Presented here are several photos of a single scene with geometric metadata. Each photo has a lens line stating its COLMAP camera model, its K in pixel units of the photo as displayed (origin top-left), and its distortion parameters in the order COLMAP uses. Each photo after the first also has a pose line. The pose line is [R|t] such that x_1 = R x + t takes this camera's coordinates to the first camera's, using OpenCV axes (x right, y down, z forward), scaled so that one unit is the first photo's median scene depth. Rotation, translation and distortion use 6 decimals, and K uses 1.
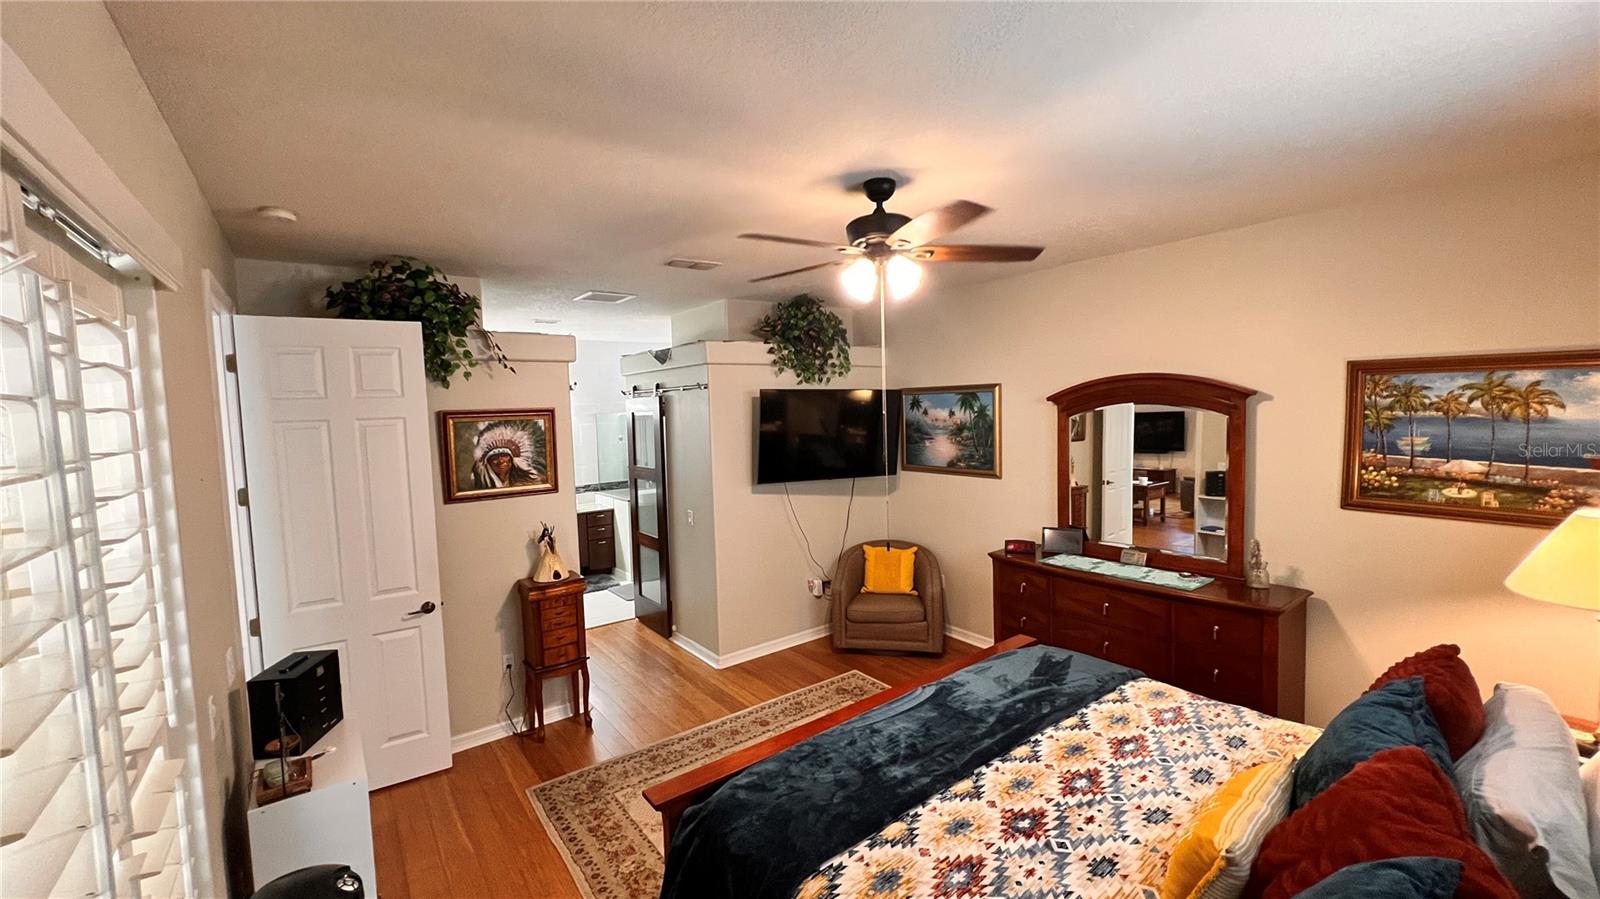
lens RADIAL K [[642.8, 0, 797.9], [0, 642.8, 443.6], [0, 0, 1]] dist [0.003455, -0.000187]
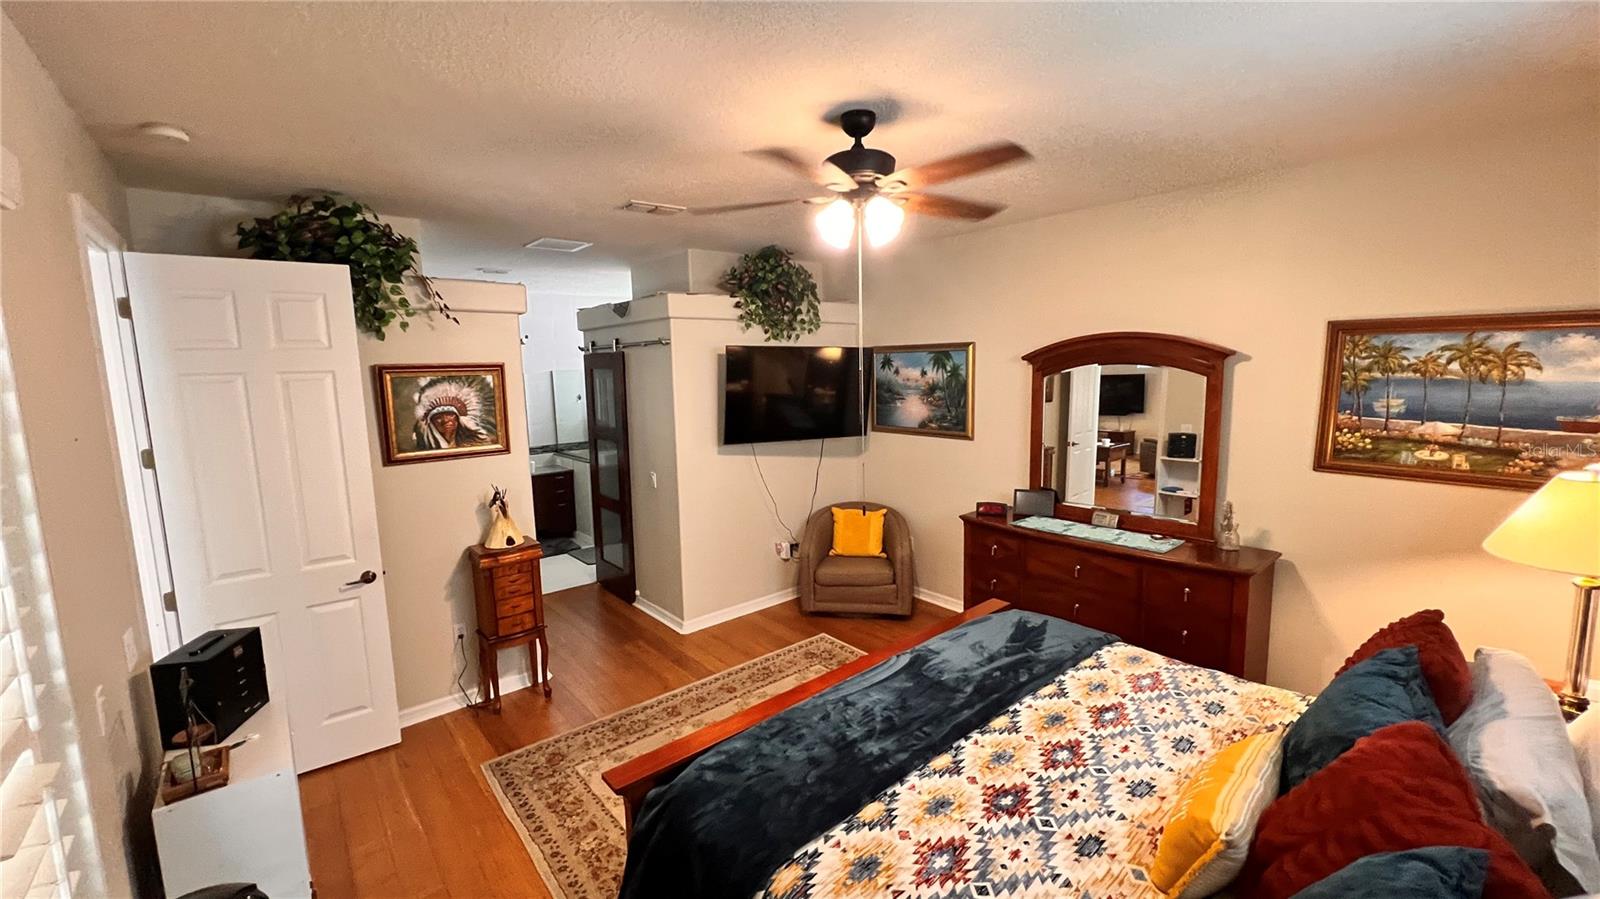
lens RADIAL K [[642.8, 0, 798.2], [0, 642.8, 443.4], [0, 0, 1]] dist [0.003455, -0.000187]
pose [[0.998488, 0.001679, 0.054948, -0.006676], [-0.005013, 0.998150, 0.060597, 0.002793], [-0.054744, -0.060781, 0.996649, 0.059051]]
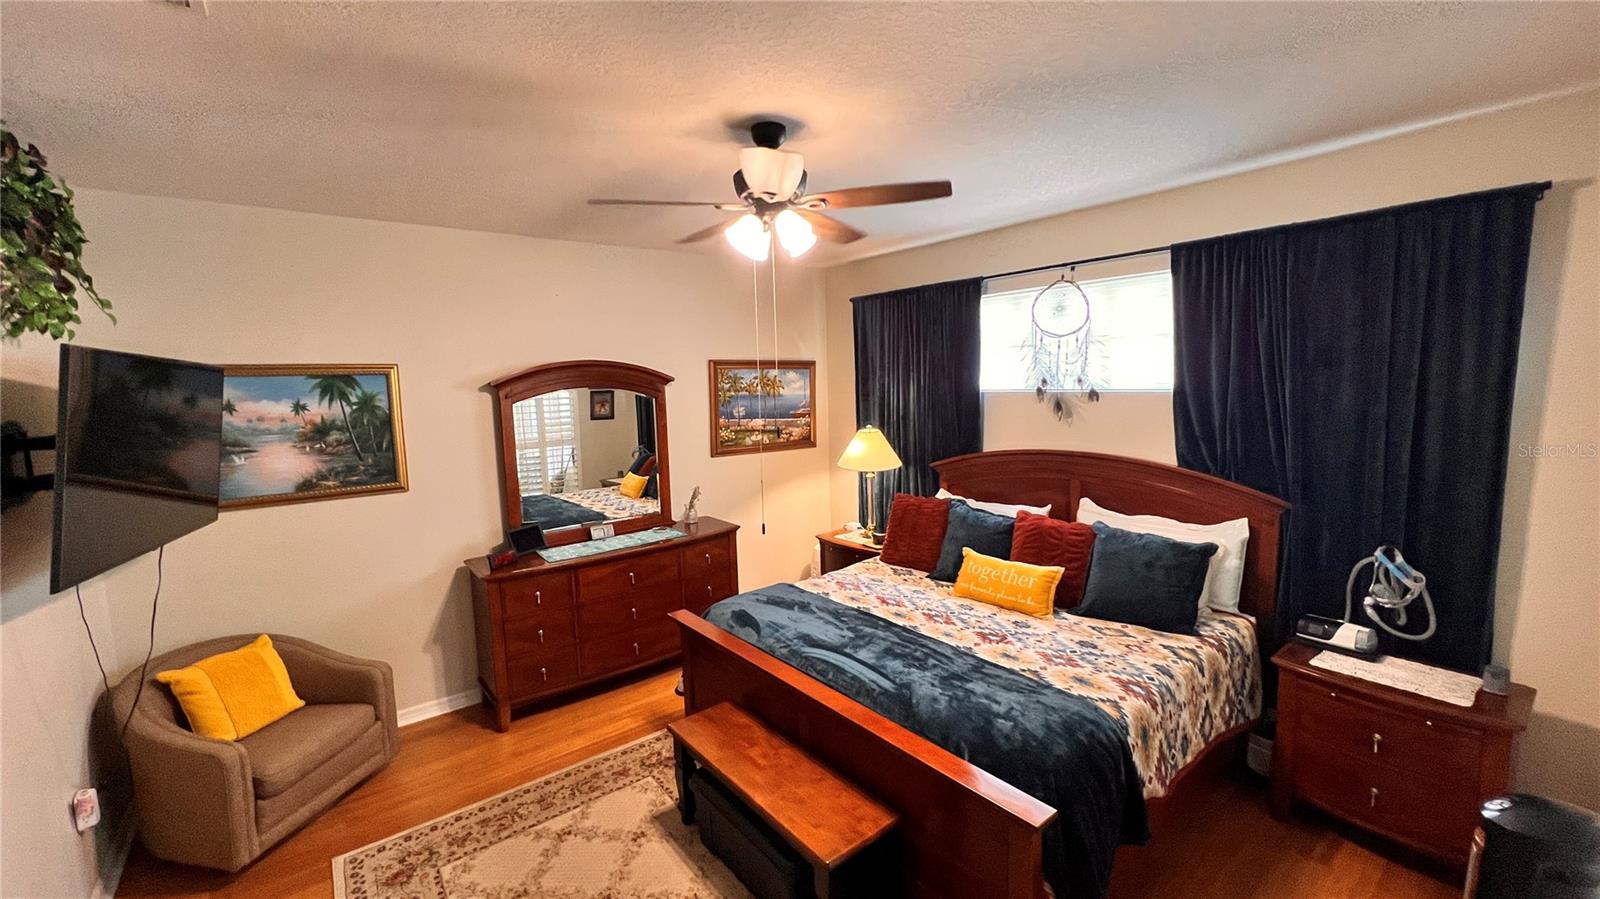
lens RADIAL K [[642.8, 0, 796.1], [0, 642.8, 440.8], [0, 0, 1]] dist [0.003455, -0.000187]
pose [[-0.022053, -0.063890, 0.997713, -0.716064], [0.089427, 0.993829, 0.065618, -0.020163], [-0.995749, 0.090670, -0.016204, 0.892053]]
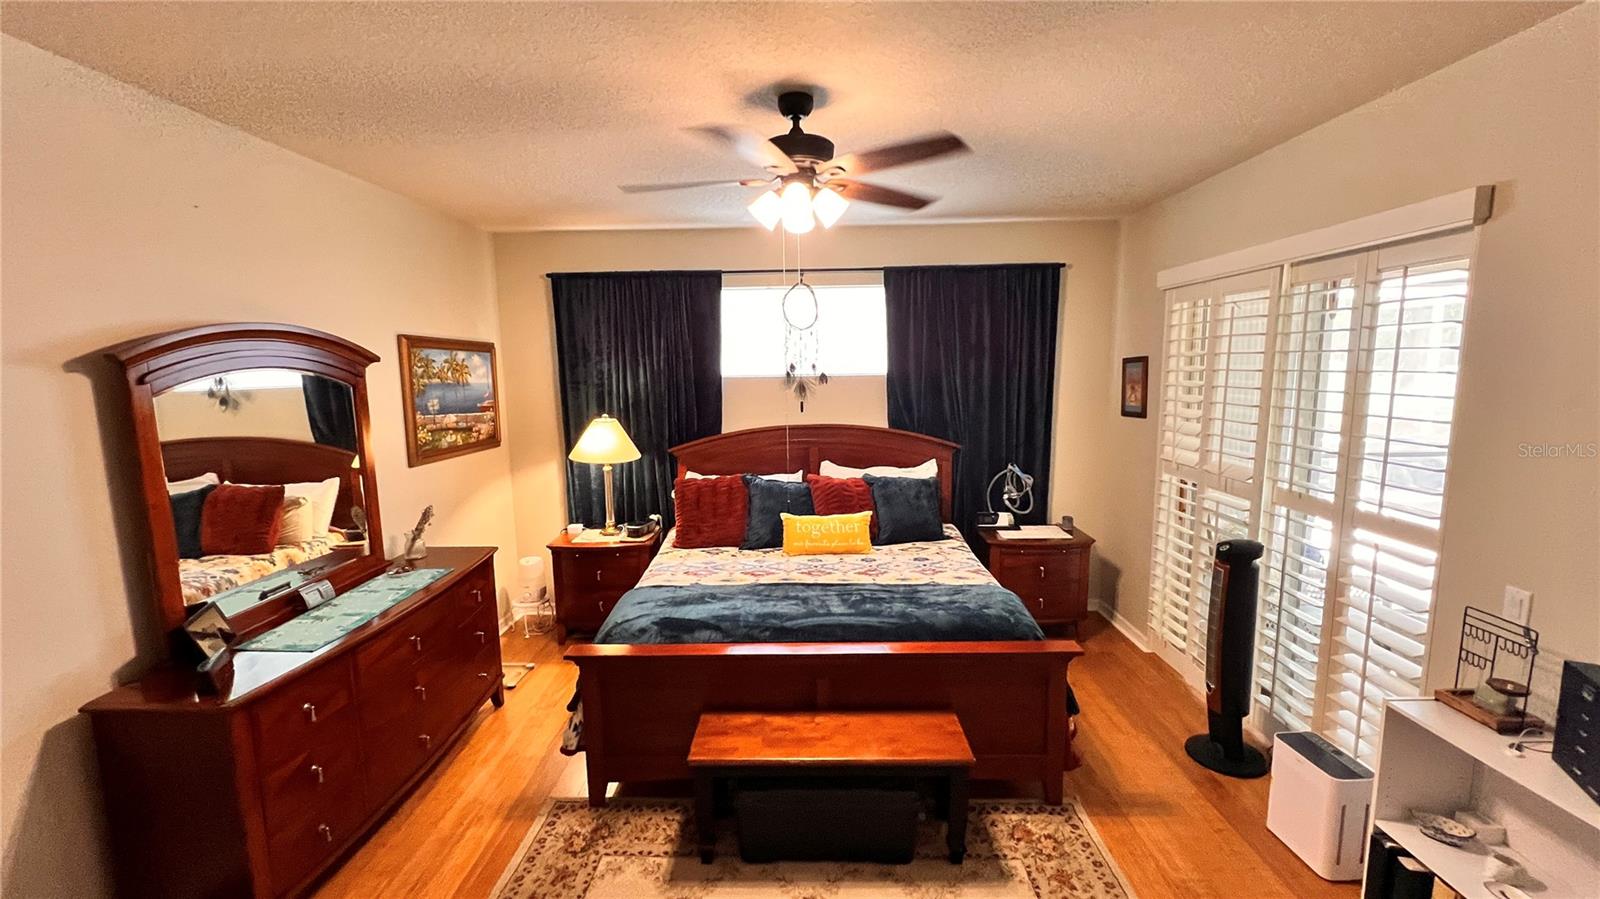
lens RADIAL K [[642.8, 0, 797.4], [0, 642.8, 440.9], [0, 0, 1]] dist [0.003455, -0.000187]
pose [[-0.785961, -0.026994, 0.617686, -0.393349], [0.079734, 0.986279, 0.144558, -0.055767], [-0.613113, 0.162867, -0.773025, 1.559756]]
